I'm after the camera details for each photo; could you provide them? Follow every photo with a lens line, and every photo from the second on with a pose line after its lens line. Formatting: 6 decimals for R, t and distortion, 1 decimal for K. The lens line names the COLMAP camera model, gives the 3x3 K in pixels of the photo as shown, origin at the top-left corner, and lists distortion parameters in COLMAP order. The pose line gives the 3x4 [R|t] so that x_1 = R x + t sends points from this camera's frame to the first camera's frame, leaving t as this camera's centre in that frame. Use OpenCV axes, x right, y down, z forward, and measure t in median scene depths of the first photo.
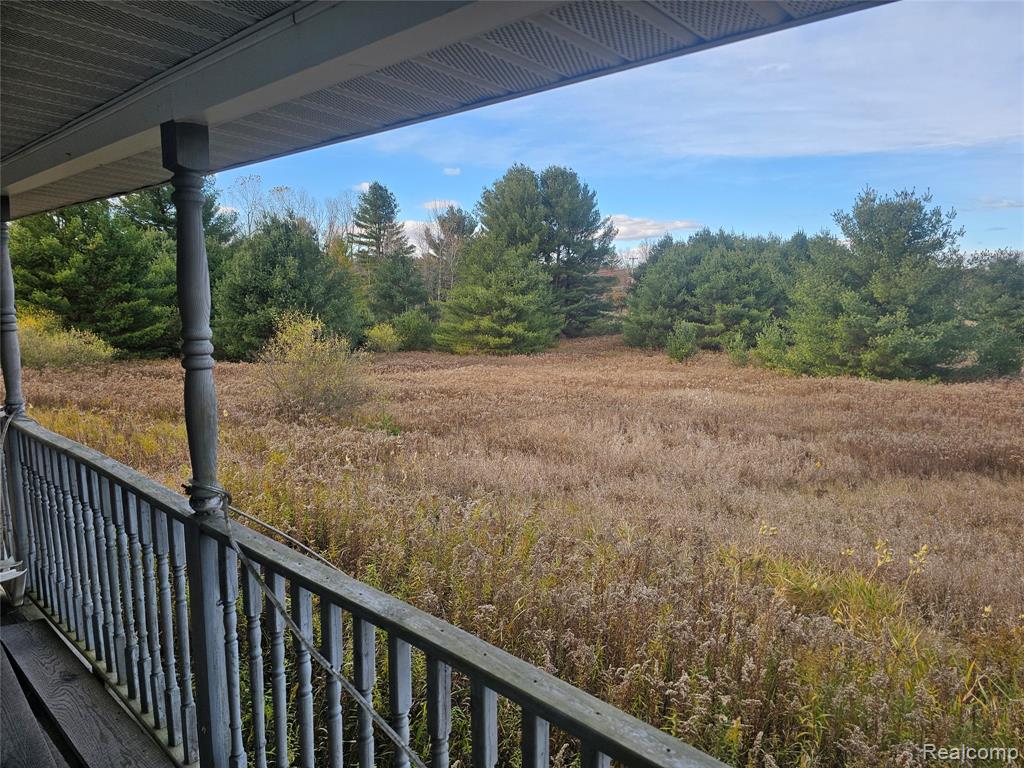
lens RADIAL K [[669.2, 0, 512.0], [0, 669.2, 384.0], [0, 0, 1]] dist [0.021909, -0.000620]
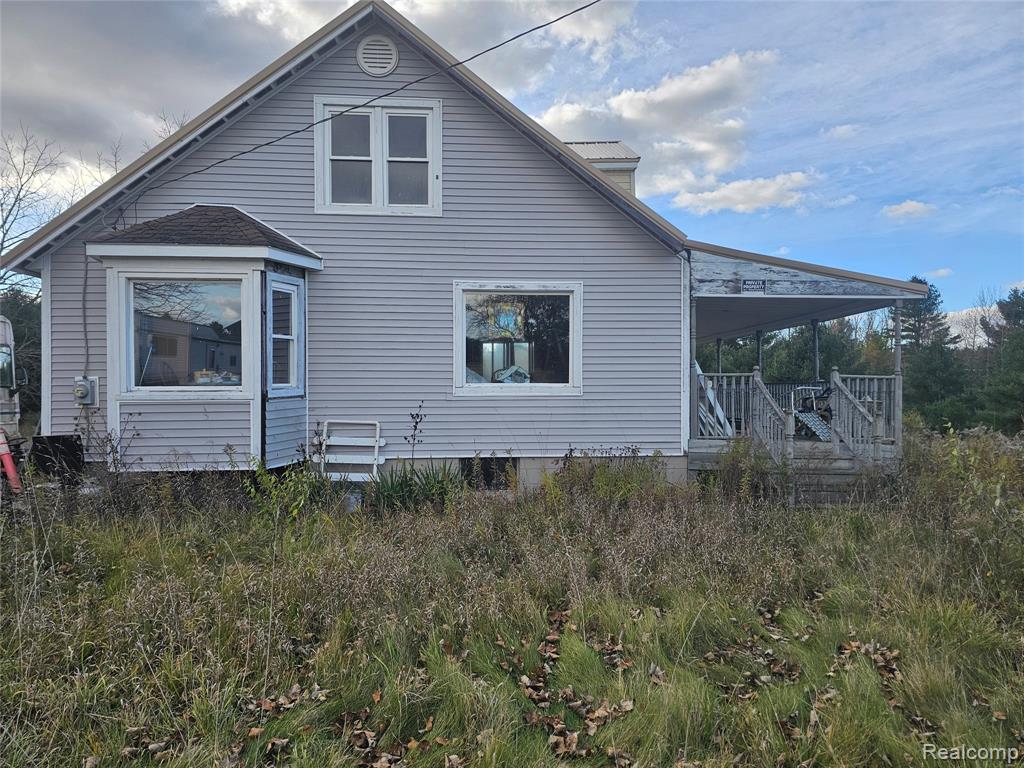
lens RADIAL K [[680.3, 0, 512.0], [0, 680.3, 384.0], [0, 0, 1]] dist [-0.003959, -0.003664]
pose [[0.724114, -0.020560, -0.689374, 0.062652], [-0.080562, 0.990191, -0.114153, 0.028438], [0.684959, 0.138197, 0.715355, -0.140321]]
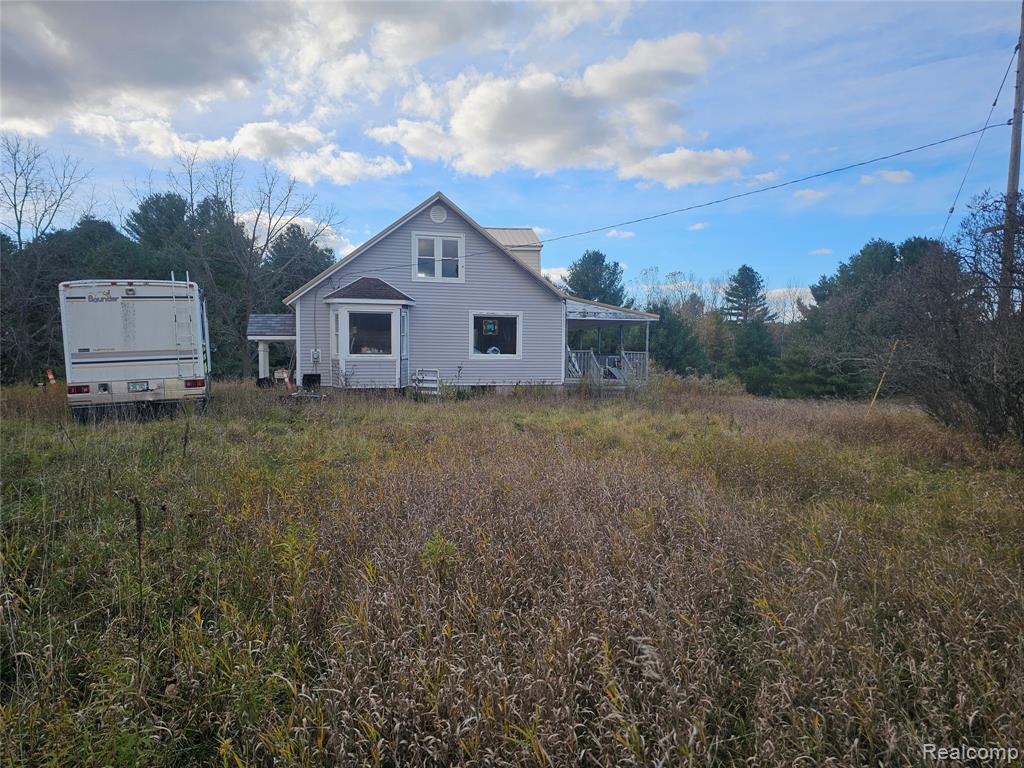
lens RADIAL K [[684.8, 0, 512.0], [0, 684.8, 384.0], [0, 0, 1]] dist [0.001640, 0.000285]
pose [[0.836277, 0.013566, -0.548139, 0.137884], [-0.067364, 0.994663, -0.078158, 0.047389], [0.544153, 0.102286, 0.832727, -0.276196]]
